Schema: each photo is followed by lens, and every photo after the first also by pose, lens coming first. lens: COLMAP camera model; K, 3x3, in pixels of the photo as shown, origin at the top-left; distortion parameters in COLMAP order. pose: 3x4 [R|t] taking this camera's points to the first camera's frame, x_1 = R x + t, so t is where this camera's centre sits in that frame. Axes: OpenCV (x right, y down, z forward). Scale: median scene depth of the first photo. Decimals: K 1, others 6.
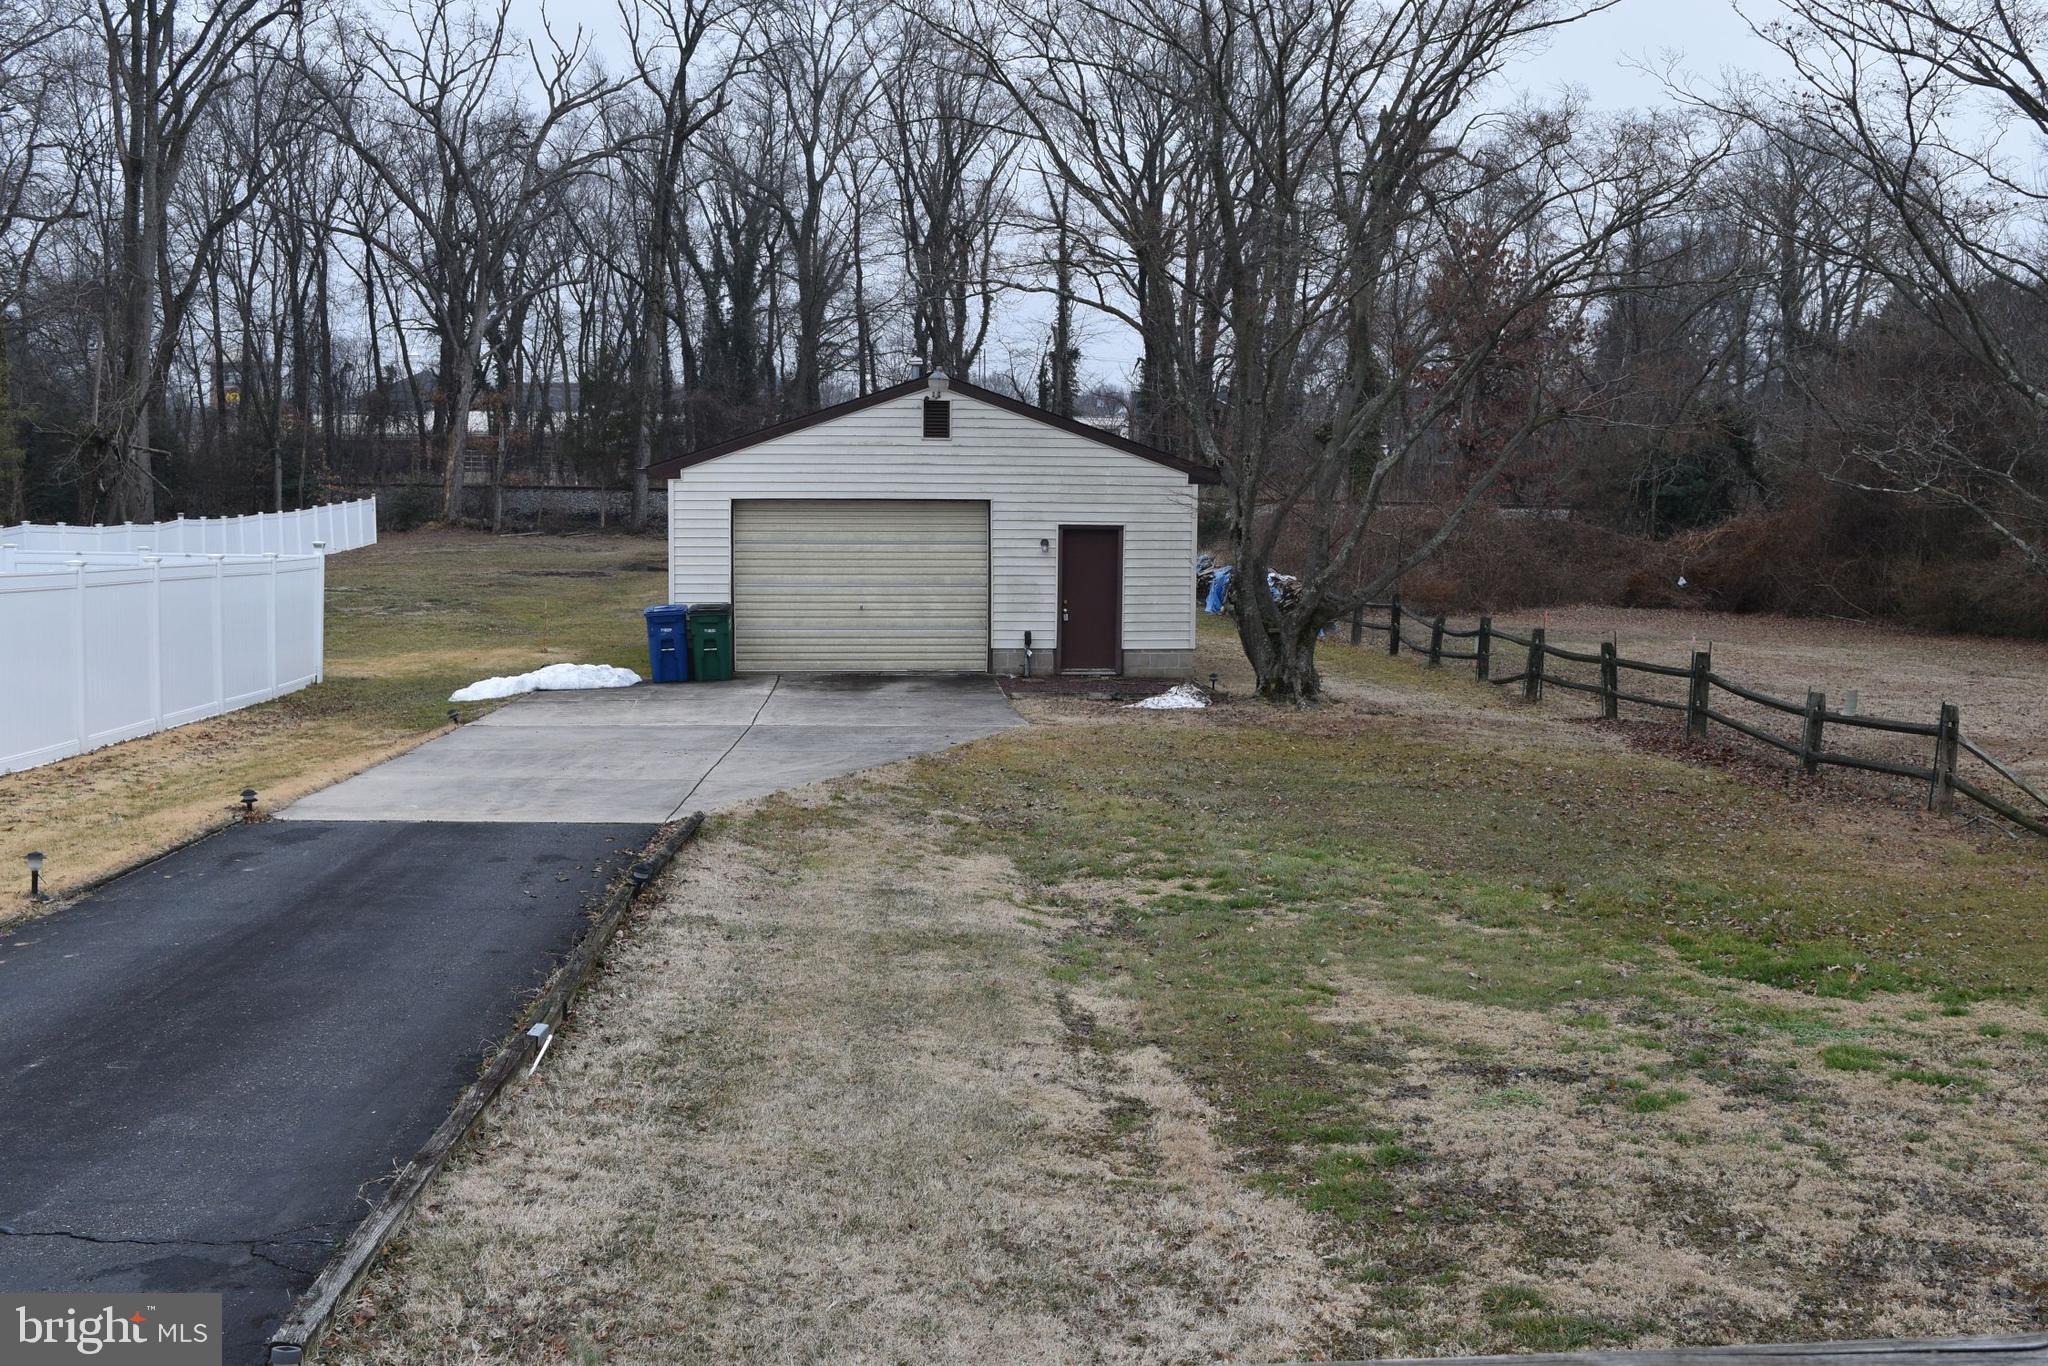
lens RADIAL K [[2318.5, 0, 1024.0], [0, 2318.5, 683.0], [0, 0, 1]] dist [-0.084740, -0.009724]
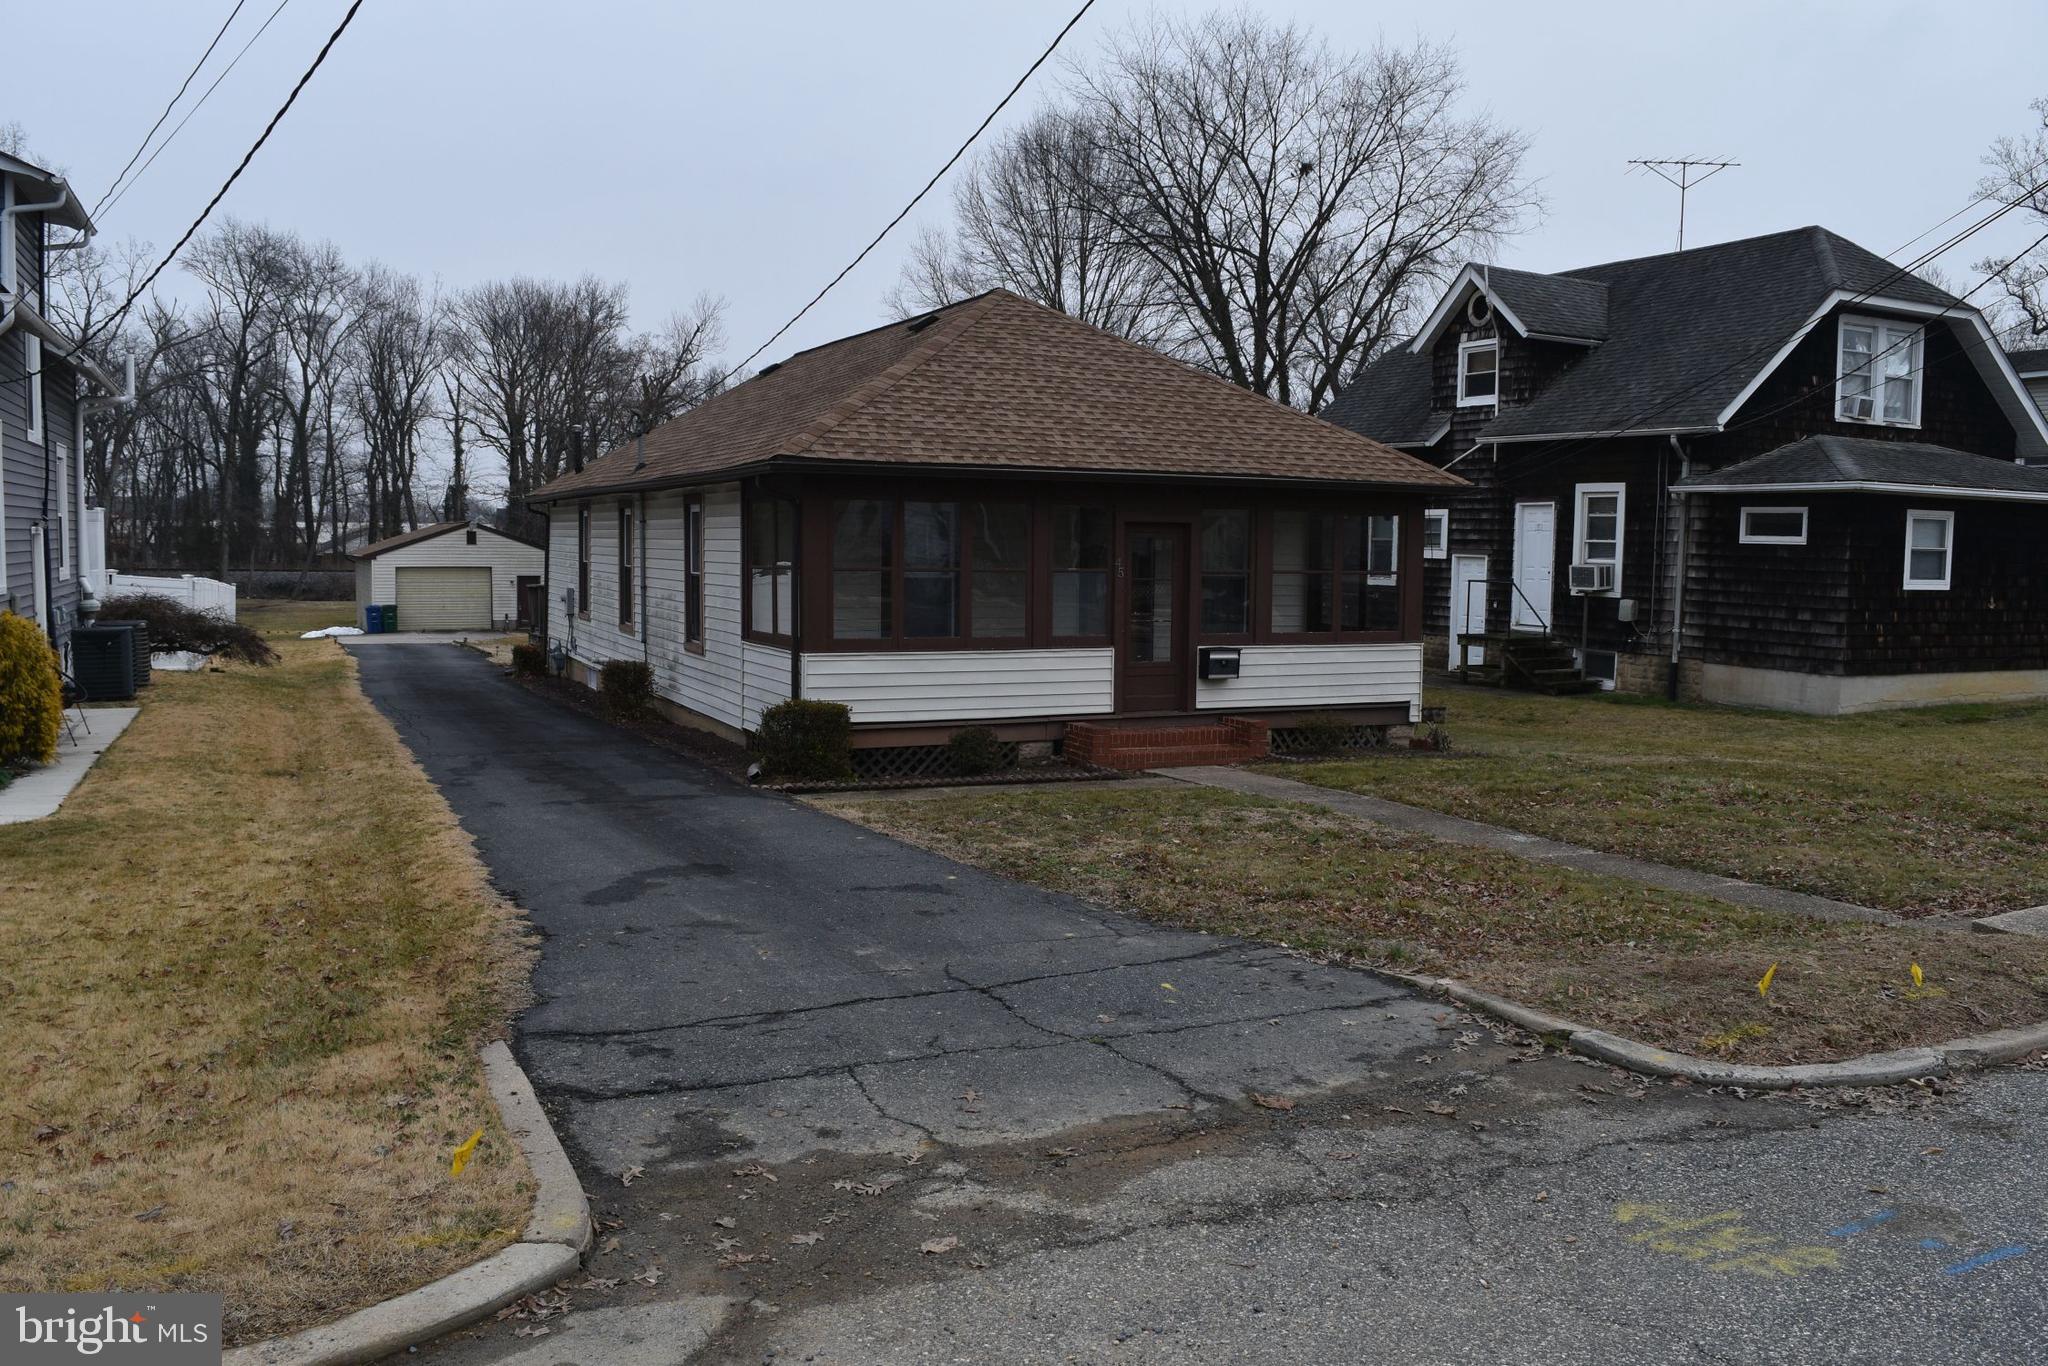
lens RADIAL K [[1617.7, 0, 1024.0], [0, 1617.7, 683.0], [0, 0, 1]] dist [-0.057744, -0.000466]
pose [[0.930885, -0.024877, 0.364465, -0.126292], [0.029673, 0.999531, -0.007566, 0.094619], [-0.364105, 0.017858, 0.931187, -1.034738]]
